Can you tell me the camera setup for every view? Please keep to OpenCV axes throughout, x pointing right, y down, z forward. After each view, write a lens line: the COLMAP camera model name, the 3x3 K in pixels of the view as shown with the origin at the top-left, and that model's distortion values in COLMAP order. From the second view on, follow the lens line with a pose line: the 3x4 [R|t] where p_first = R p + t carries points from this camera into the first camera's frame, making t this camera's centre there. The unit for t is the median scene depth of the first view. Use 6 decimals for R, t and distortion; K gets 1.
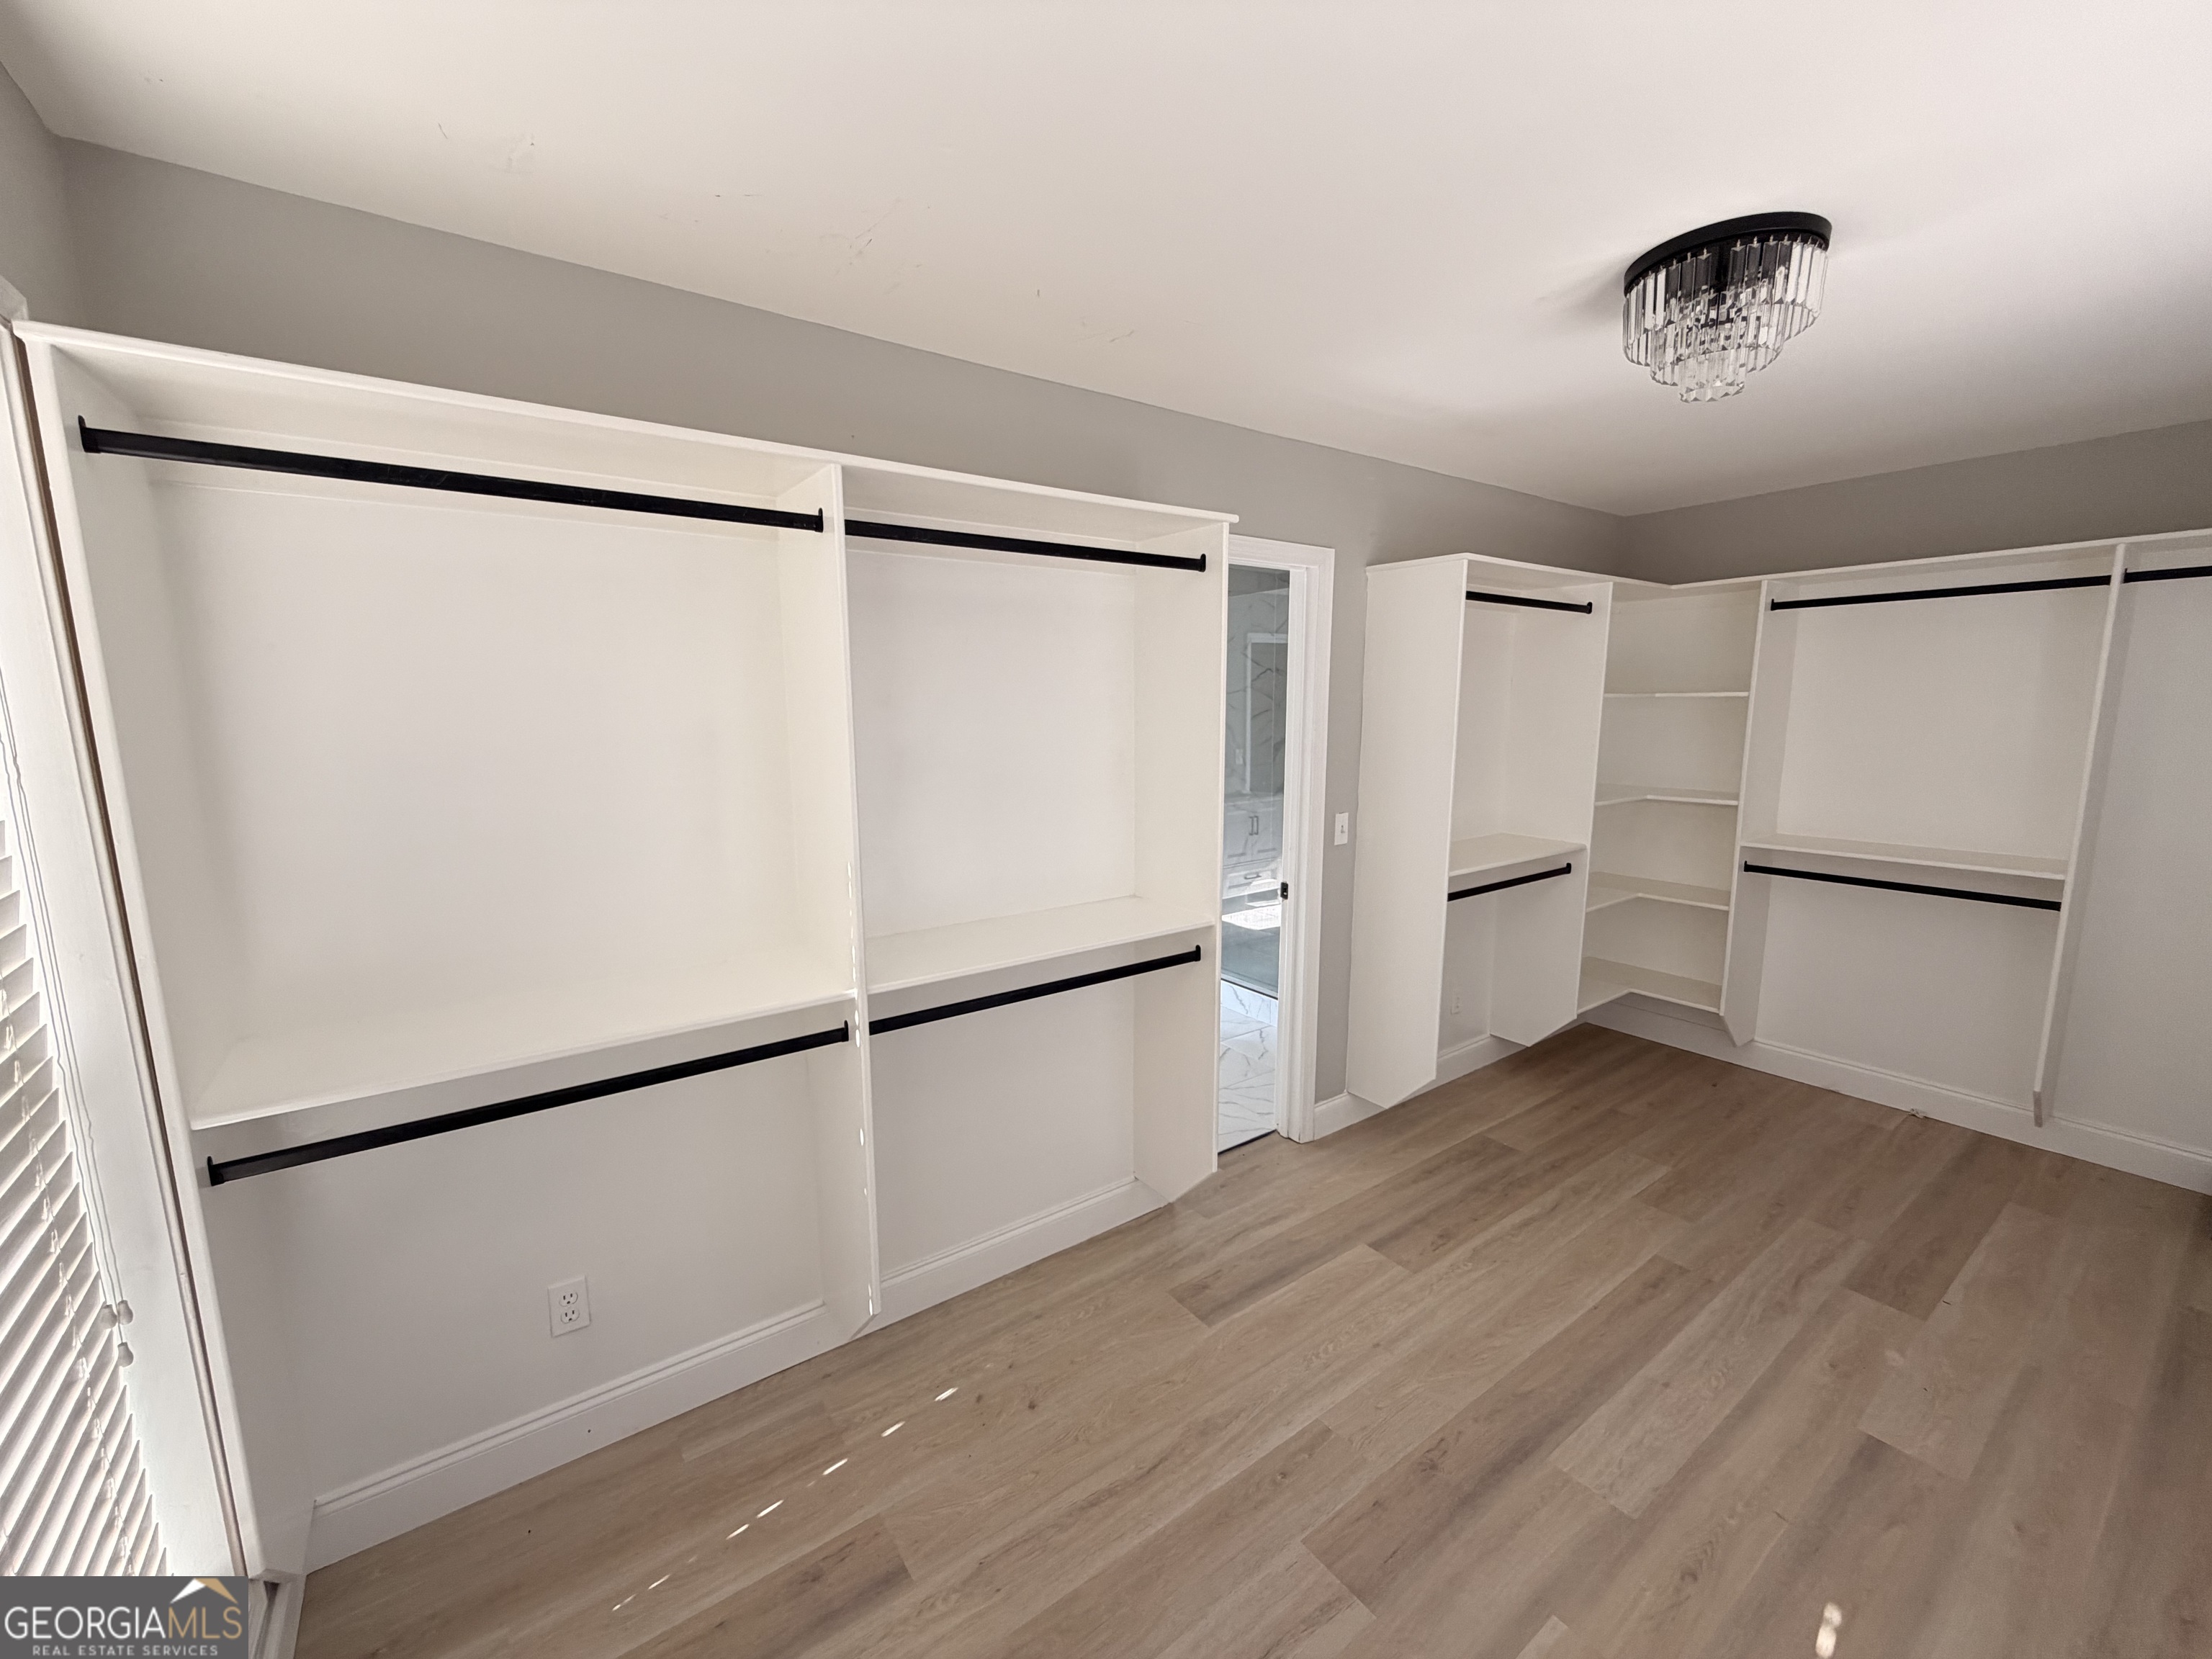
lens RADIAL K [[878.0, 0, 1092.6], [0, 878.0, 827.2], [0, 0, 1]] dist [-0.000318, -0.000195]
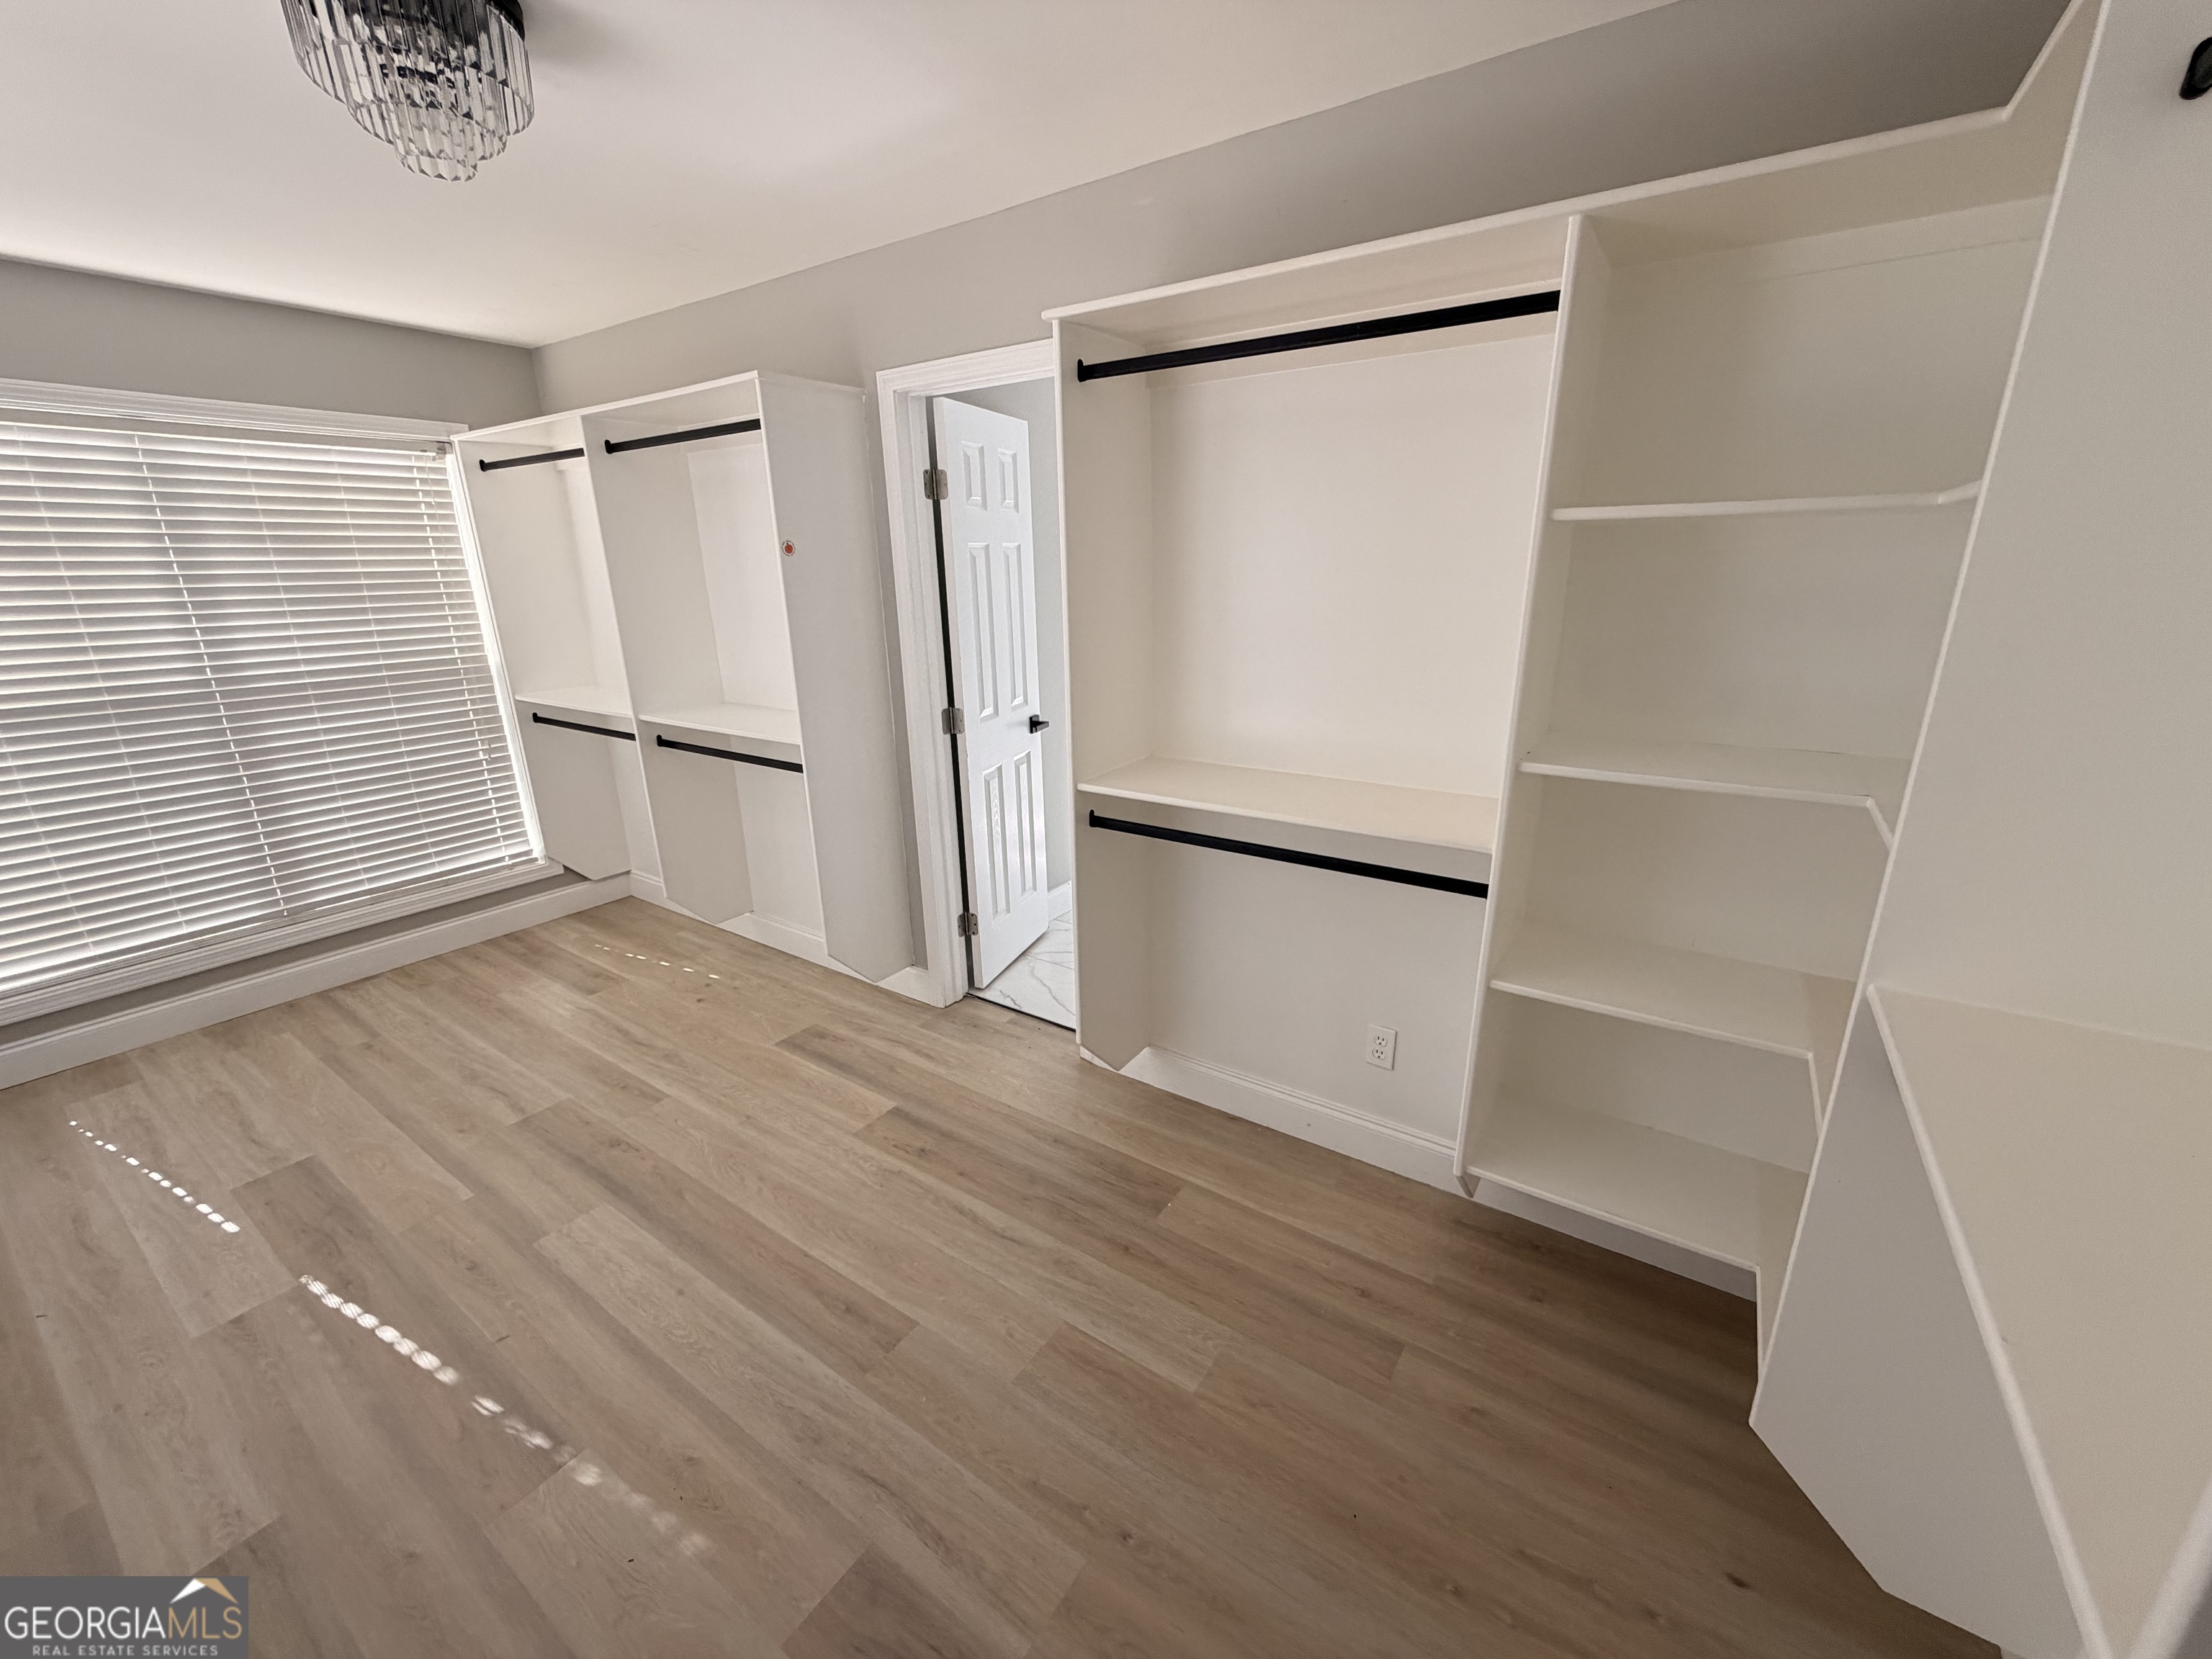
lens RADIAL K [[878.0, 0, 1114.8], [0, 878.0, 839.4], [0, 0, 1]] dist [-0.000318, -0.000195]
pose [[0.350315, 0.284354, -0.892425, 1.314565], [-0.119557, 0.958583, 0.258503, -0.118259], [0.928970, 0.016139, 0.369803, 0.926444]]
